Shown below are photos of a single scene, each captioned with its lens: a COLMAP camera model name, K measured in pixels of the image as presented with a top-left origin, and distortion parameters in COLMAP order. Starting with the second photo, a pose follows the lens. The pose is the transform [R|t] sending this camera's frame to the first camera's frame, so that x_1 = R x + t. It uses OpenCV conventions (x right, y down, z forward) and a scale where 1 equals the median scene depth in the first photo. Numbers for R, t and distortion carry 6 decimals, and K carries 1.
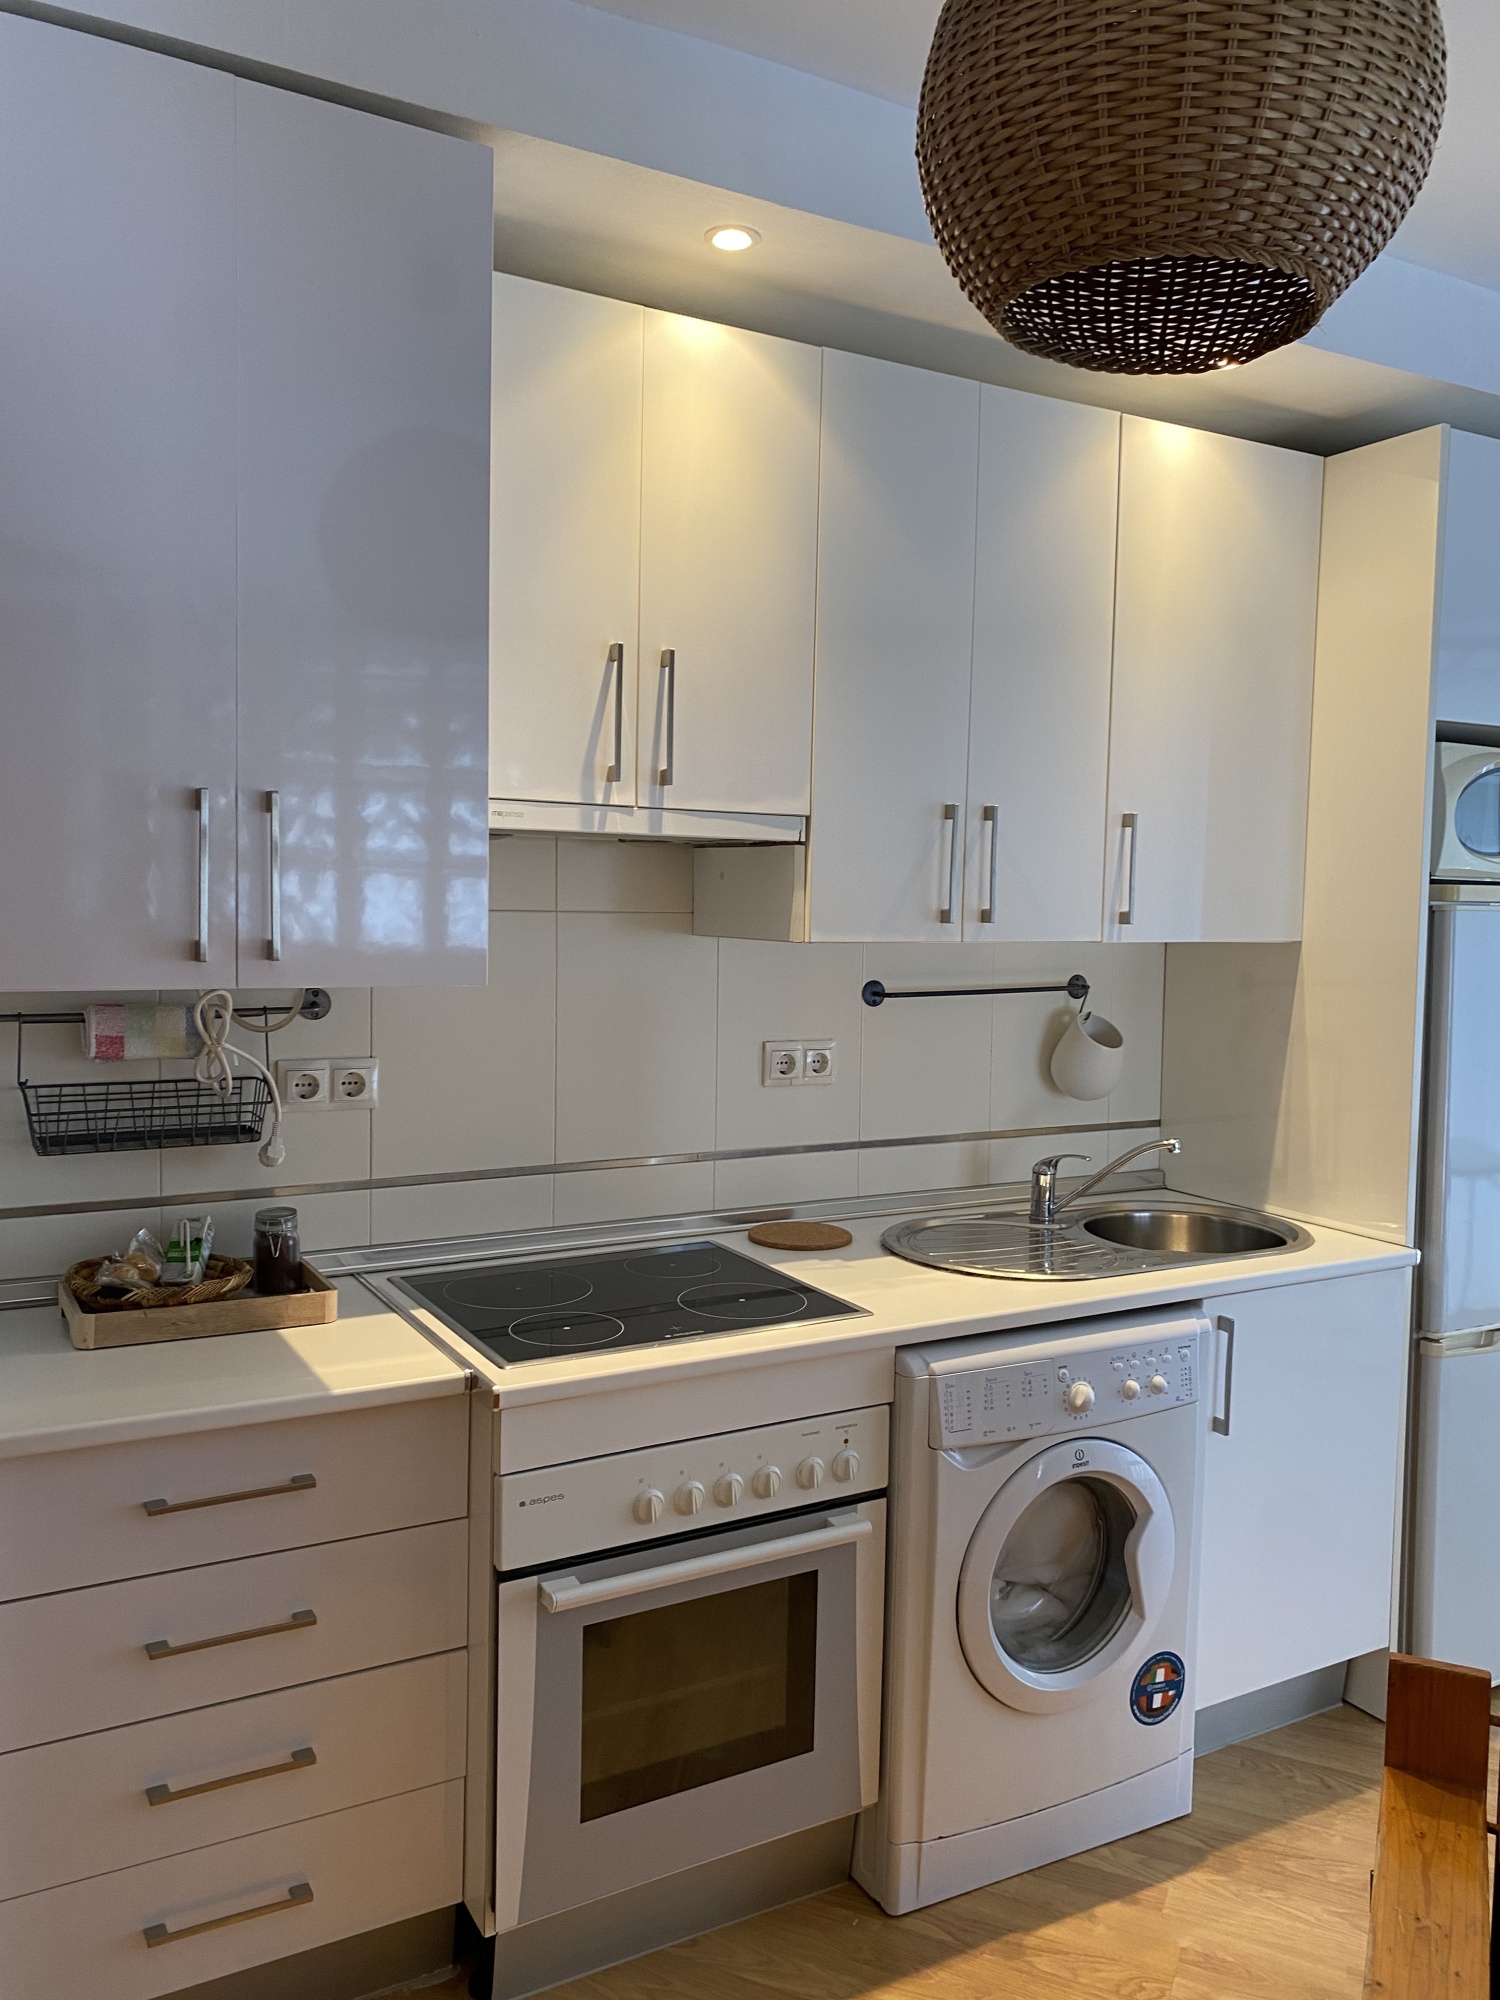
lens RADIAL K [[1511.7, 0, 722.3], [0, 1511.7, 1005.8], [0, 0, 1]] dist [0.025490, -0.025147]
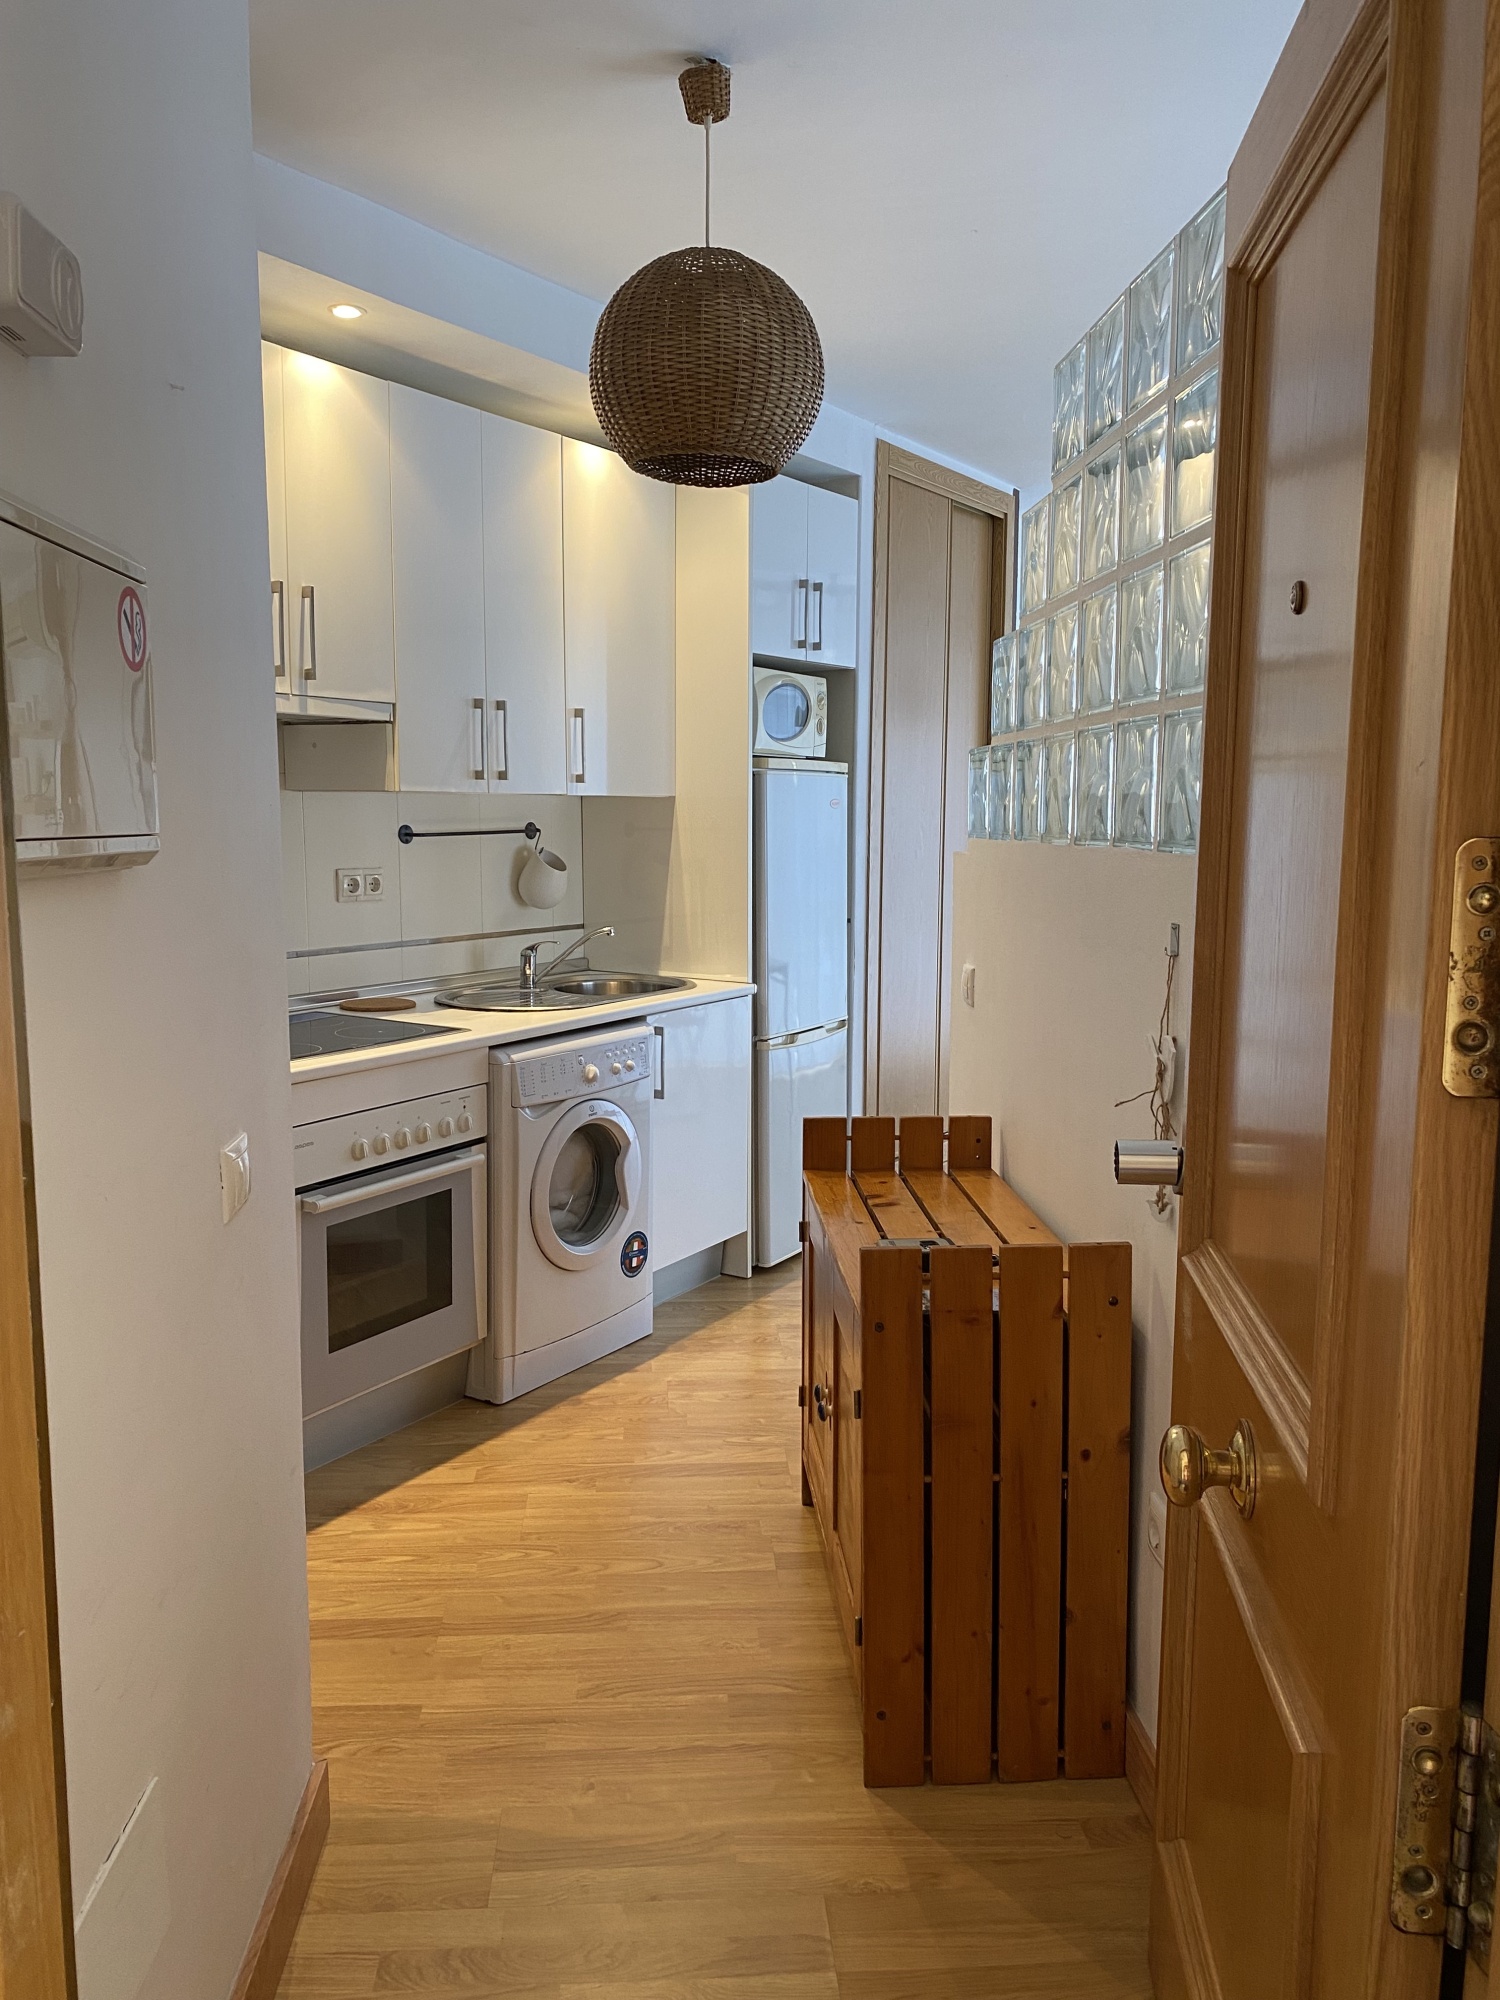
lens RADIAL K [[1511.7, 0, 736.6], [0, 1511.7, 1016.0], [0, 0, 1]] dist [0.025490, -0.025147]
pose [[0.877553, -0.075323, 0.473525, -0.365525], [0.041849, 0.995847, 0.080852, 0.069857], [-0.477649, -0.051135, 0.877061, -0.457725]]
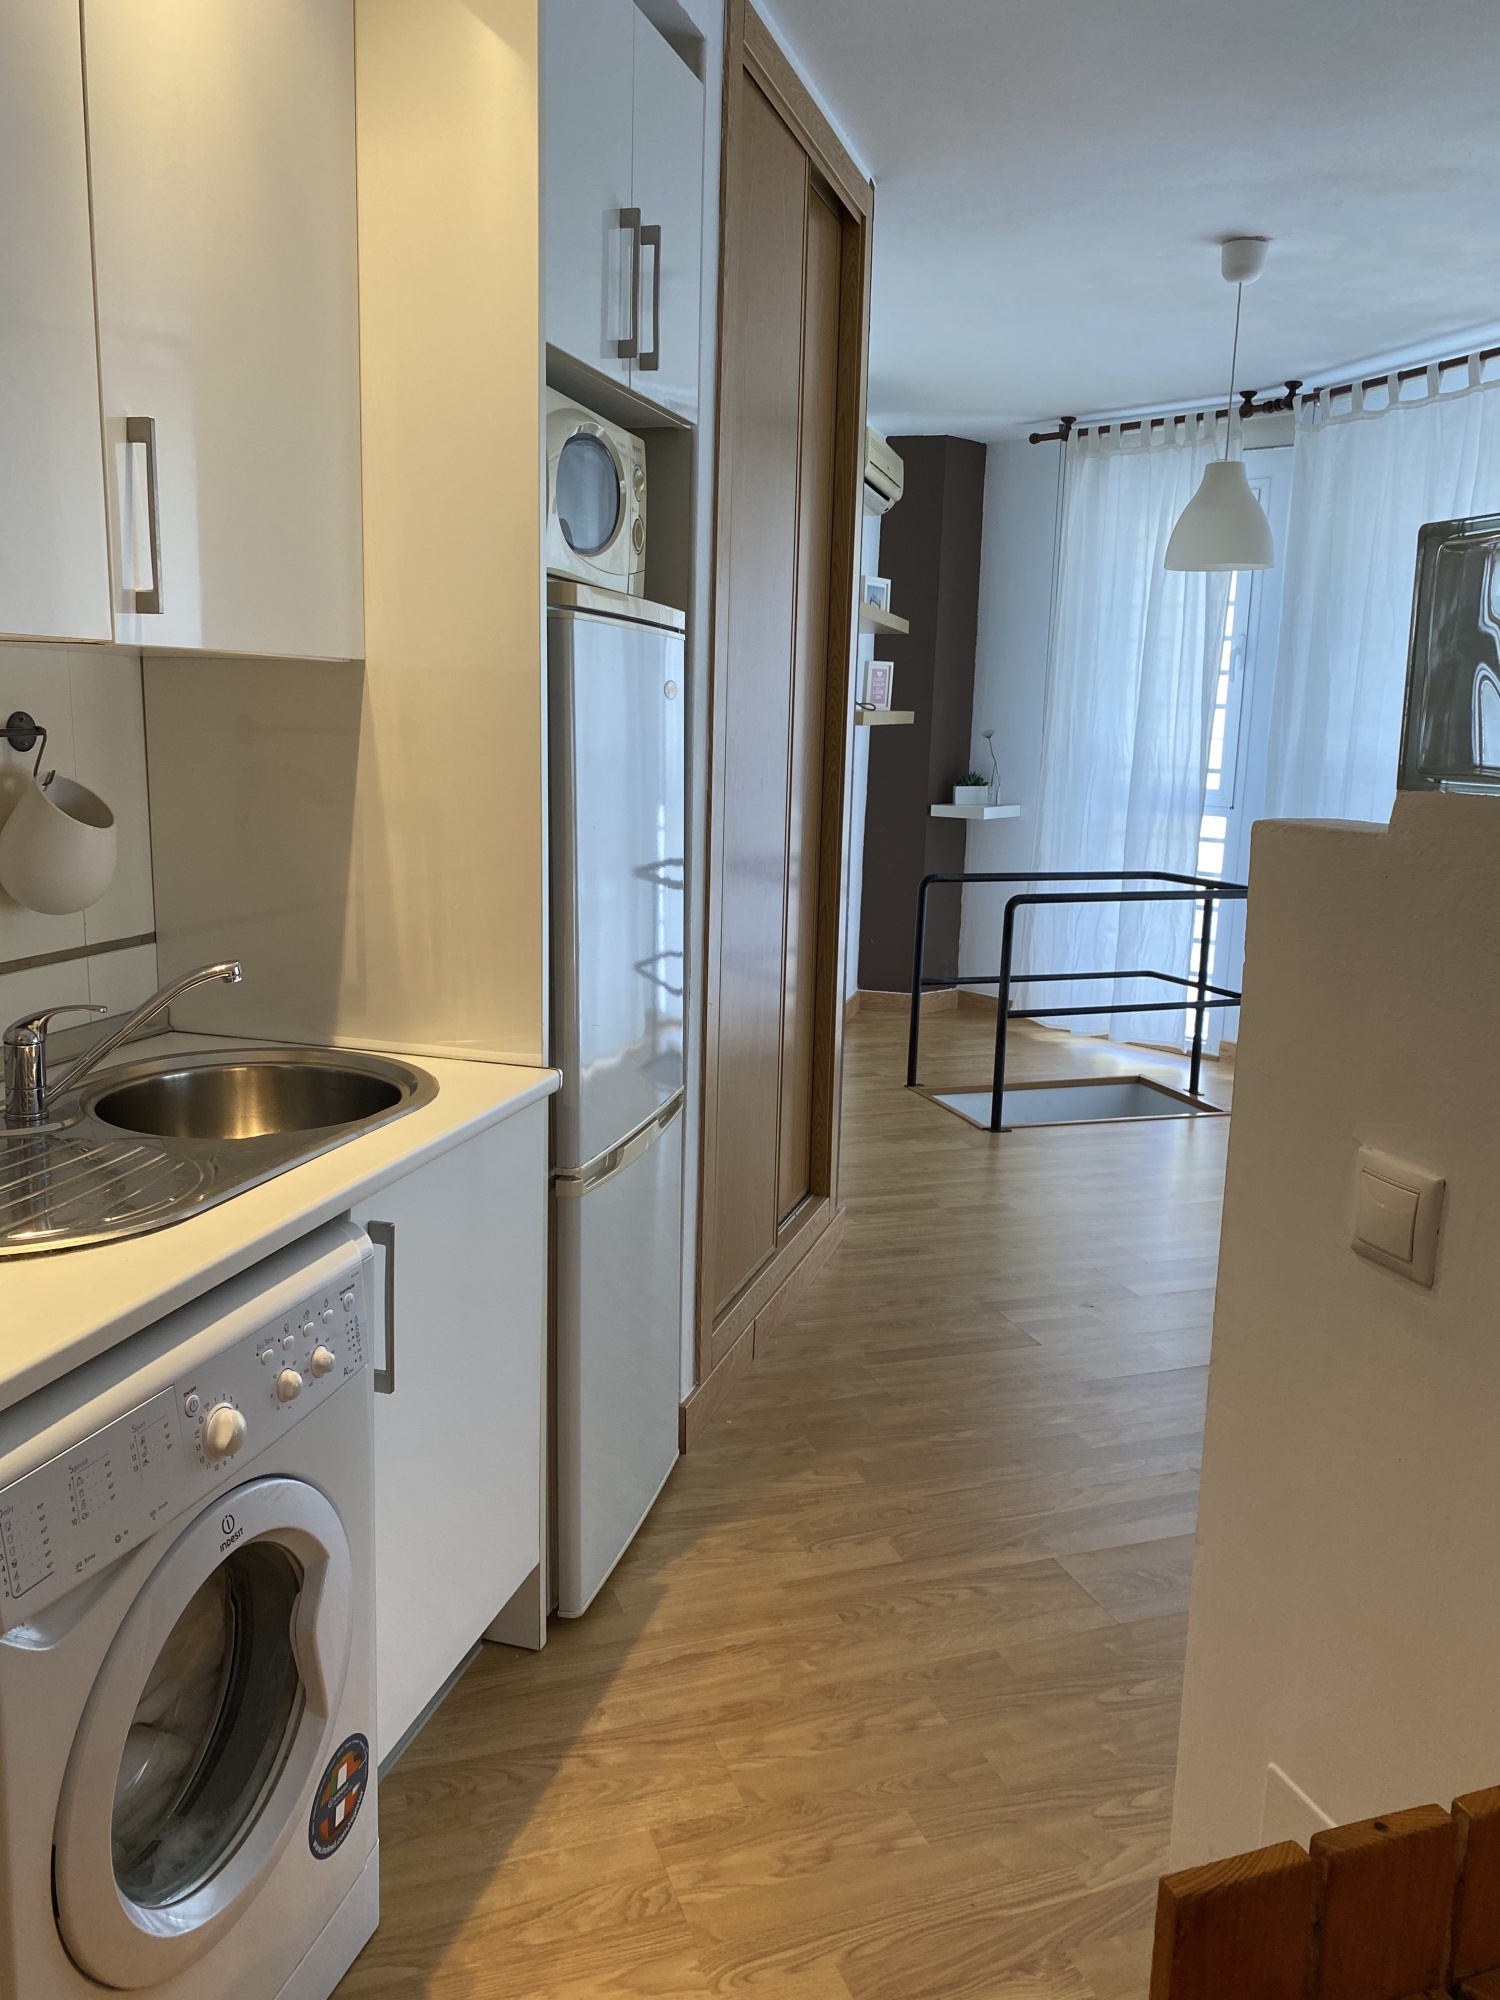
lens RADIAL K [[1511.7, 0, 749.7], [0, 1511.7, 999.0], [0, 0, 1]] dist [0.025490, -0.025147]
pose [[0.702564, -0.128507, 0.699922, -0.004957], [0.032213, 0.988295, 0.149118, 0.016113], [-0.710891, -0.082218, 0.698480, 0.445020]]
